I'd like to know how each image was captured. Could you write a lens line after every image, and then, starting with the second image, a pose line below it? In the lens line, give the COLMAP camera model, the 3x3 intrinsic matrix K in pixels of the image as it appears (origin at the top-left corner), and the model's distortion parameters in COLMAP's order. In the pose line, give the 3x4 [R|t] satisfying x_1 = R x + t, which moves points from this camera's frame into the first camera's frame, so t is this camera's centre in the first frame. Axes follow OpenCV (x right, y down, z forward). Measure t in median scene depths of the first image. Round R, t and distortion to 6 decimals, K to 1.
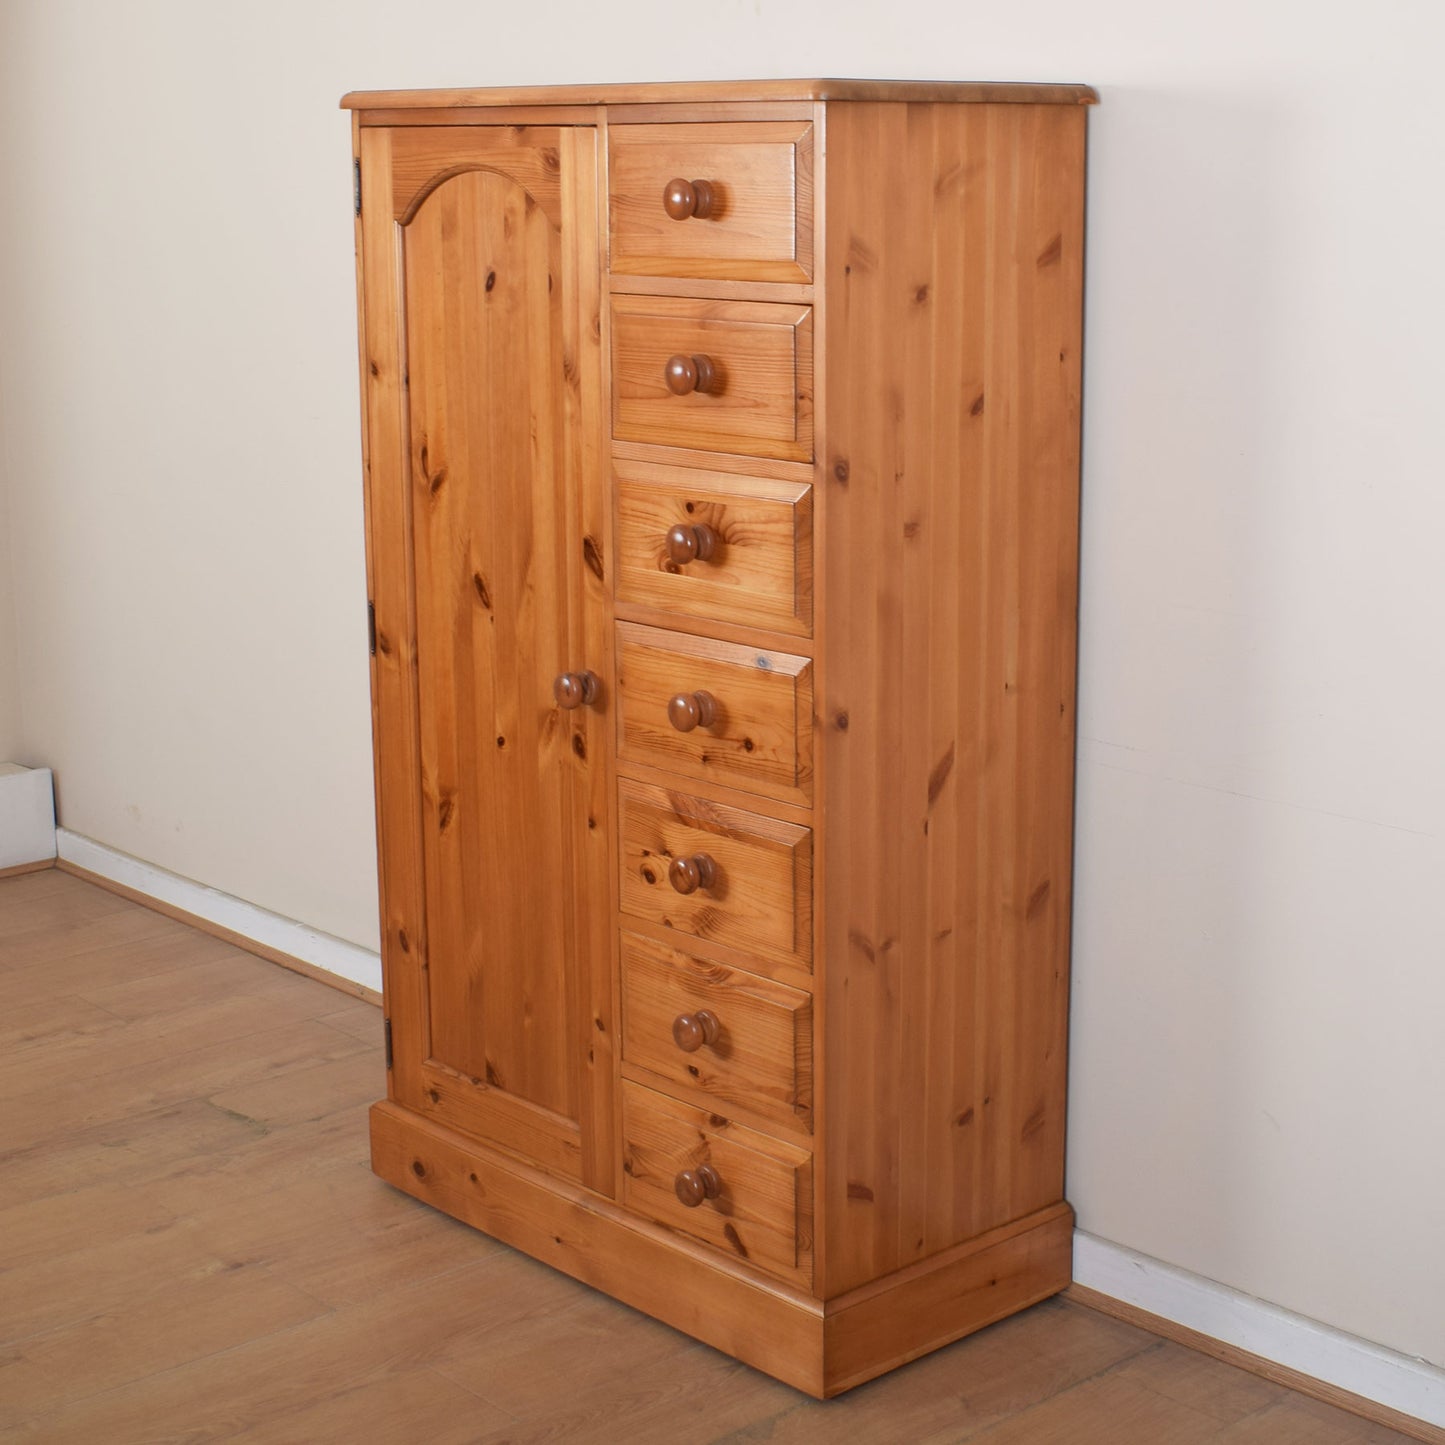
lens RADIAL K [[2580.0, 0, 825.5], [0, 2580.0, 688.1], [0, 0, 1]] dist [-0.055936, -0.113776]
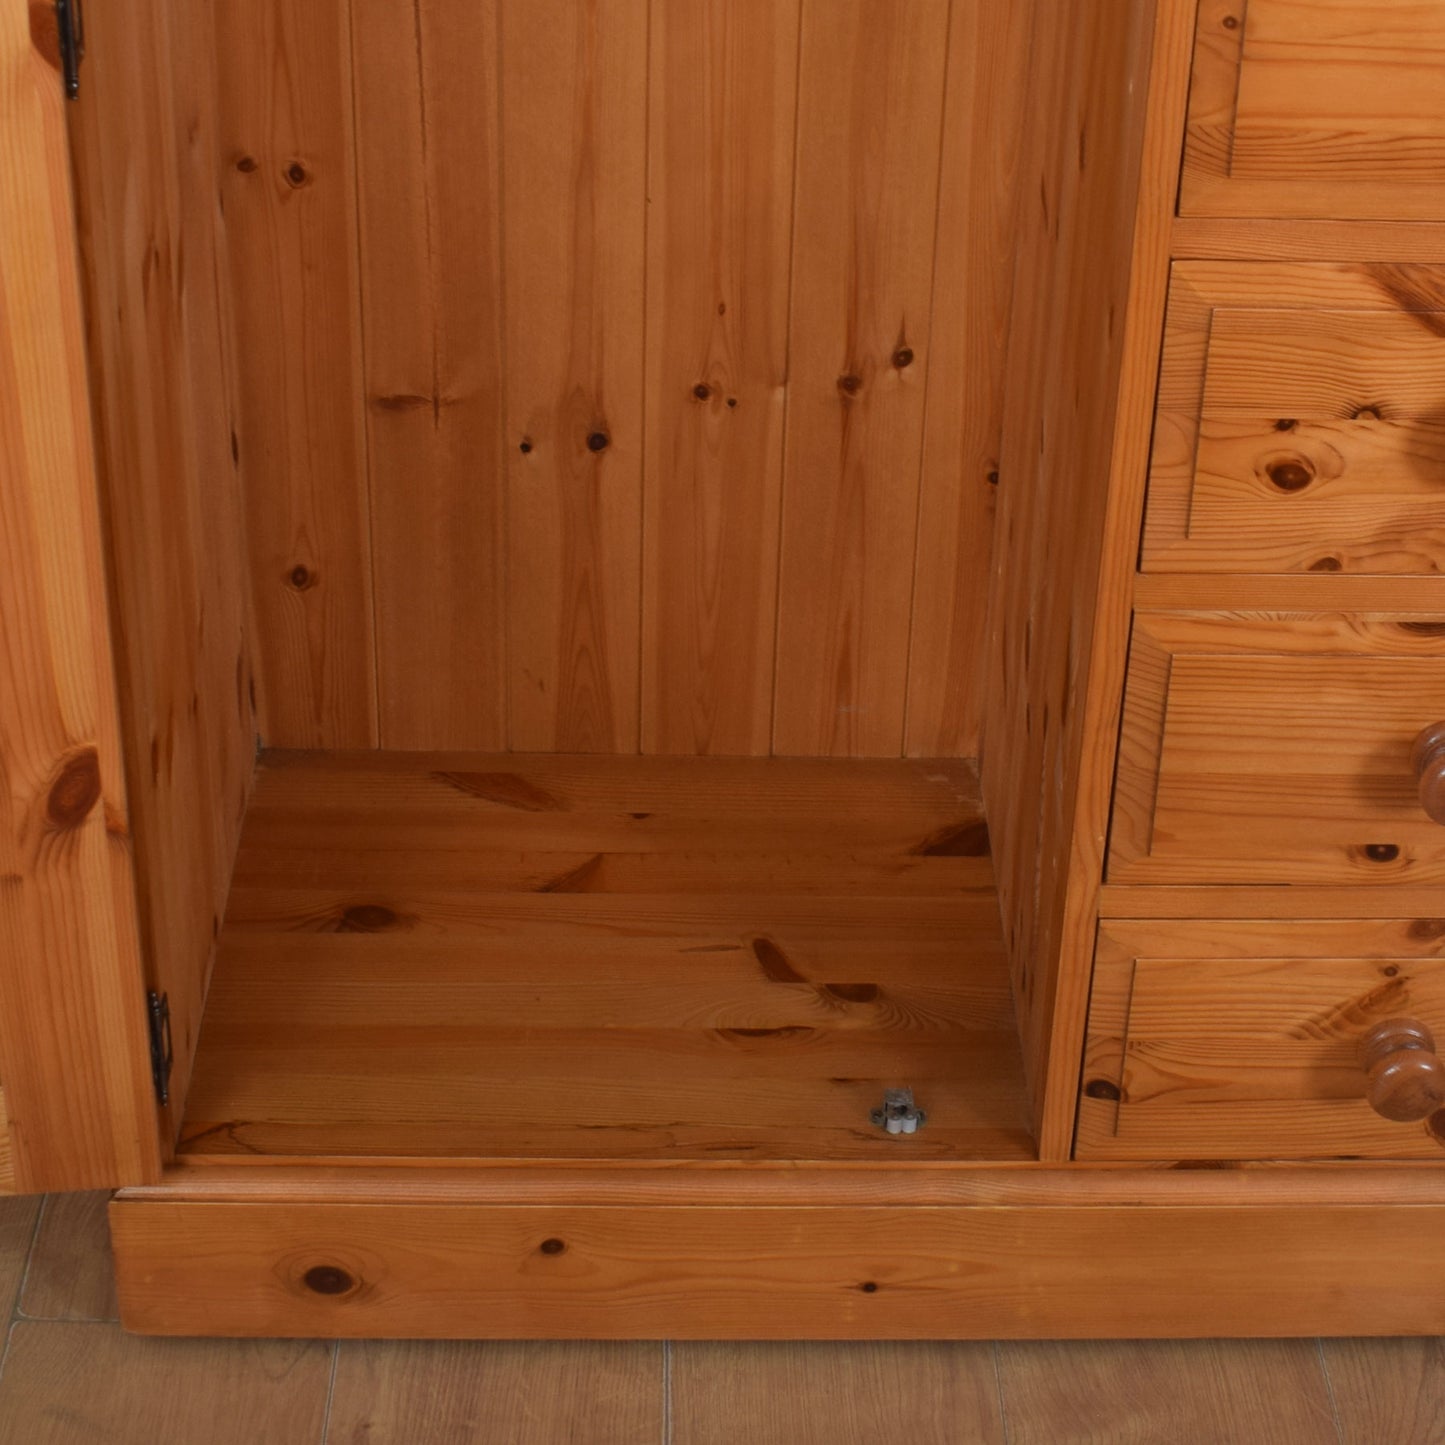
lens RADIAL K [[3081.2, 0, 743.0], [0, 3081.2, 626.8], [0, 0, 1]] dist [-0.069963, -0.279075]
pose [[0.665027, -0.373341, 0.646804, -0.448846], [0.130036, 0.910735, 0.391984, -0.107084], [-0.735411, -0.176572, 0.654212, 0.739921]]
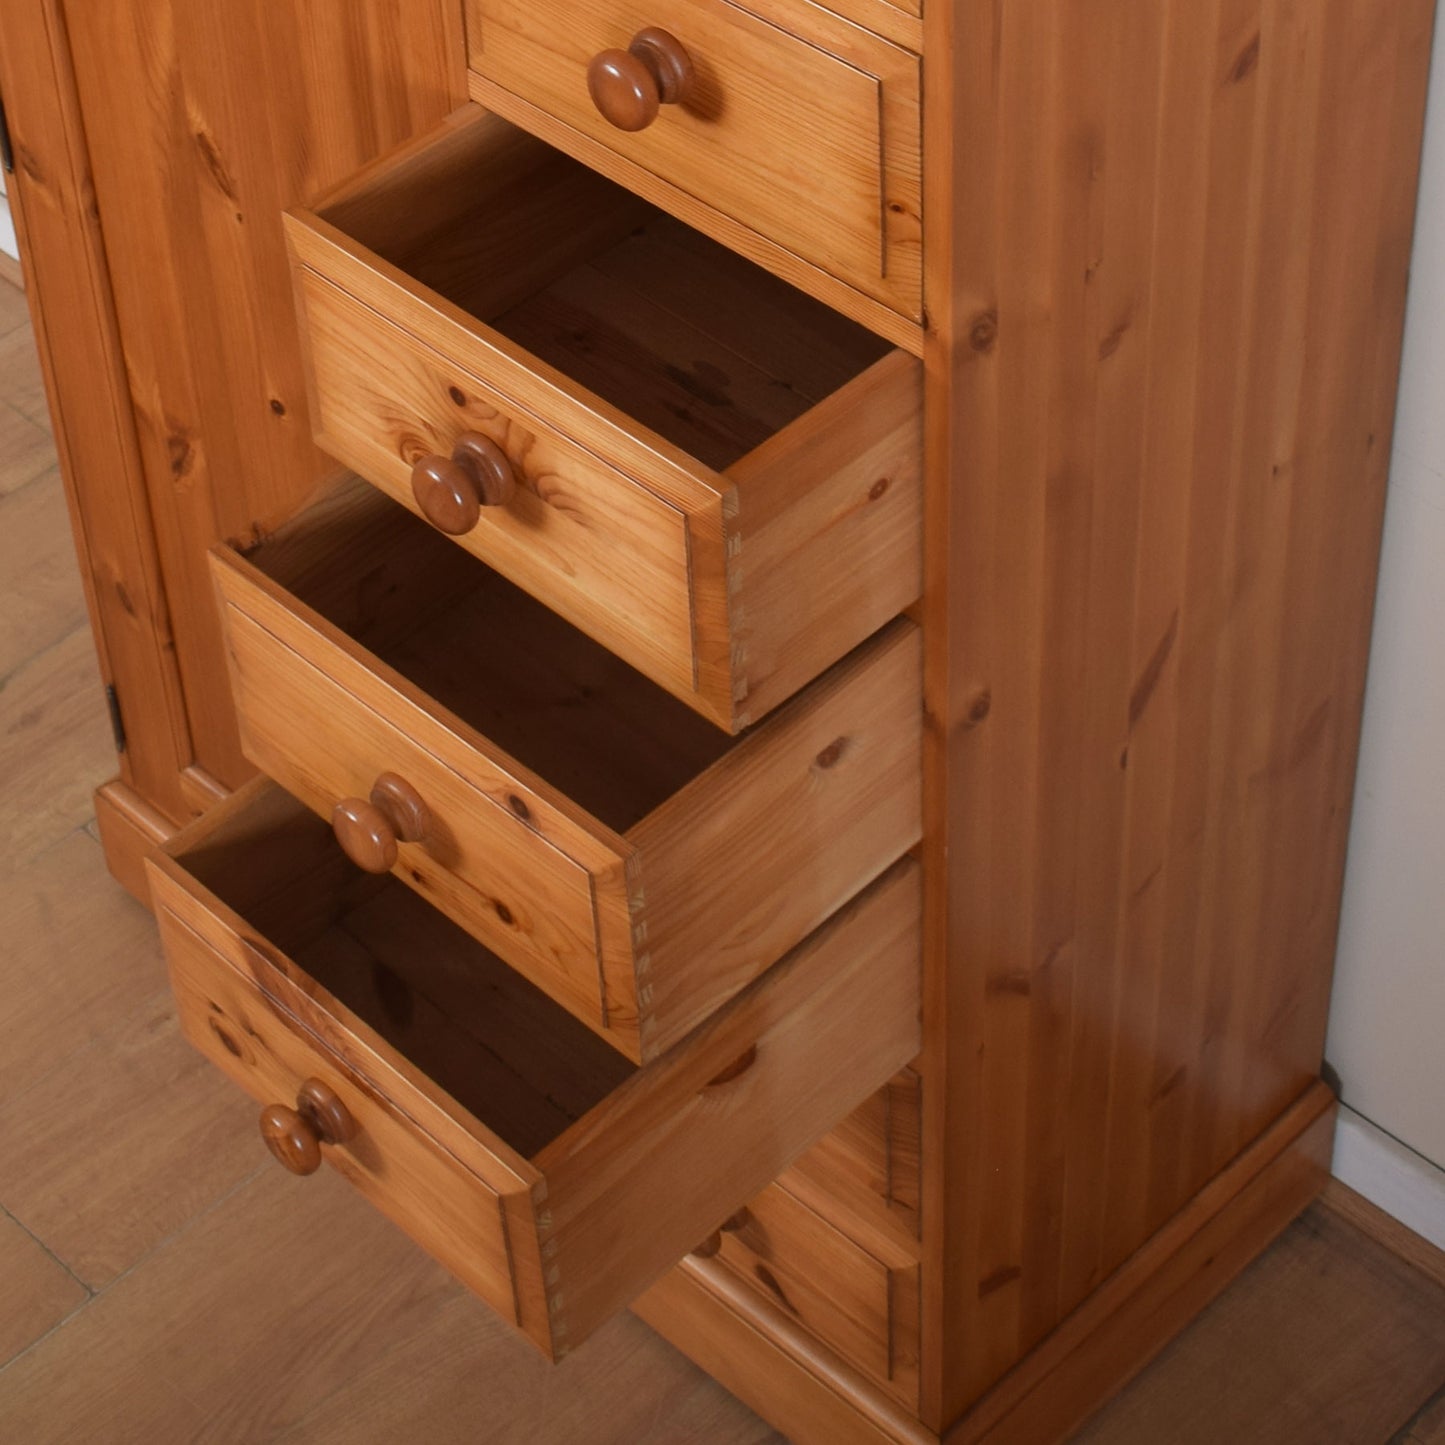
lens RADIAL K [[3700.4, 0, 568.2], [0, 3700.4, 169.5], [0, 0, 1]] dist [-0.053736, -0.156424]
pose [[0.998210, -0.049658, -0.033326, -0.041254], [0.059156, 0.901673, 0.428352, -0.368084], [0.008778, -0.429557, 0.902997, 0.358683]]
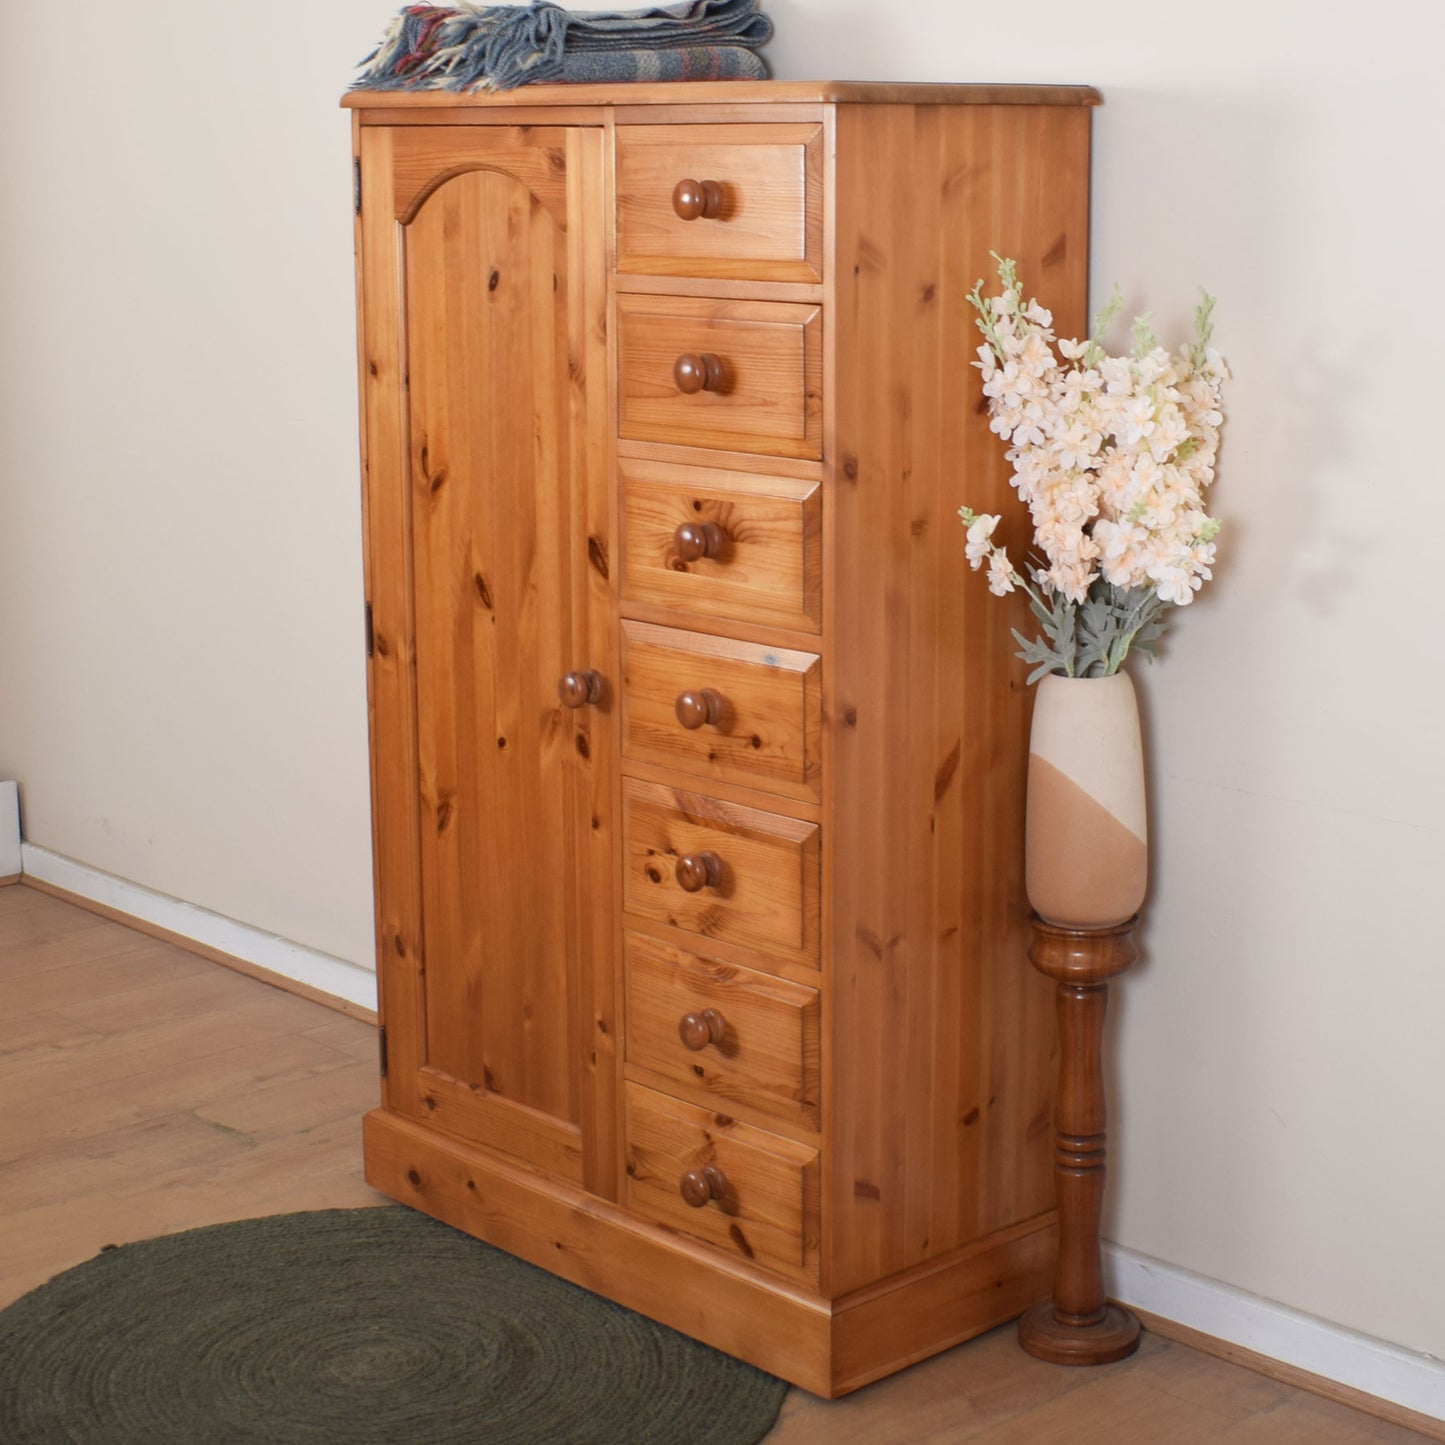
lens RADIAL K [[2757.6, 0, 813.7], [0, 2757.6, 668.0], [0, 0, 1]] dist [-0.064483, -0.003770]
pose [[0.999958, -0.000854, 0.009120, -0.016256], [0.001009, 0.999855, -0.017019, 0.010909], [-0.009105, 0.017027, 0.999814, -0.068694]]
